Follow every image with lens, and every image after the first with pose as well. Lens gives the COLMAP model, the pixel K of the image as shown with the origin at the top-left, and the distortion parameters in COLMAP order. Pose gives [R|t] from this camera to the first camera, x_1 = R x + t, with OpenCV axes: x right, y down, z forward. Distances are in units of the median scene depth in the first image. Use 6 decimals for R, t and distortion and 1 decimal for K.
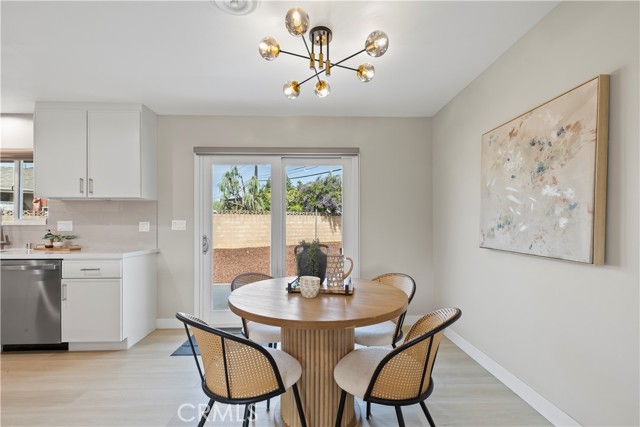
lens RADIAL K [[278.0, 0, 315.0], [0, 278.0, 224.2], [0, 0, 1]] dist [-0.002850, -0.000438]
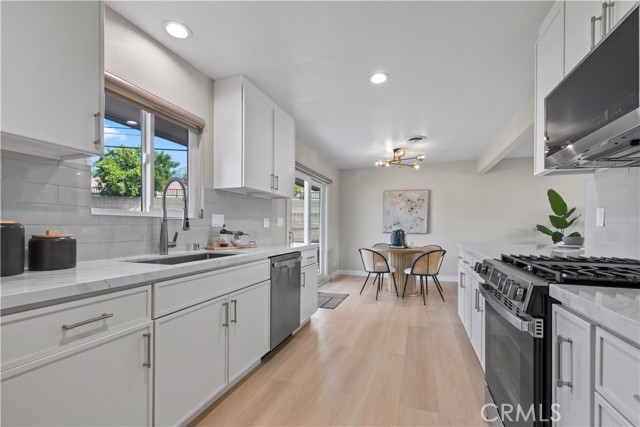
lens RADIAL K [[278.0, 0, 315.0], [0, 278.0, 224.2], [0, 0, 1]] dist [-0.002850, -0.000438]
pose [[0.384360, 0.011091, 0.923117, -2.255375], [-0.008459, 0.999928, -0.008492, 0.032800], [-0.923145, -0.004544, 0.384426, 0.600578]]
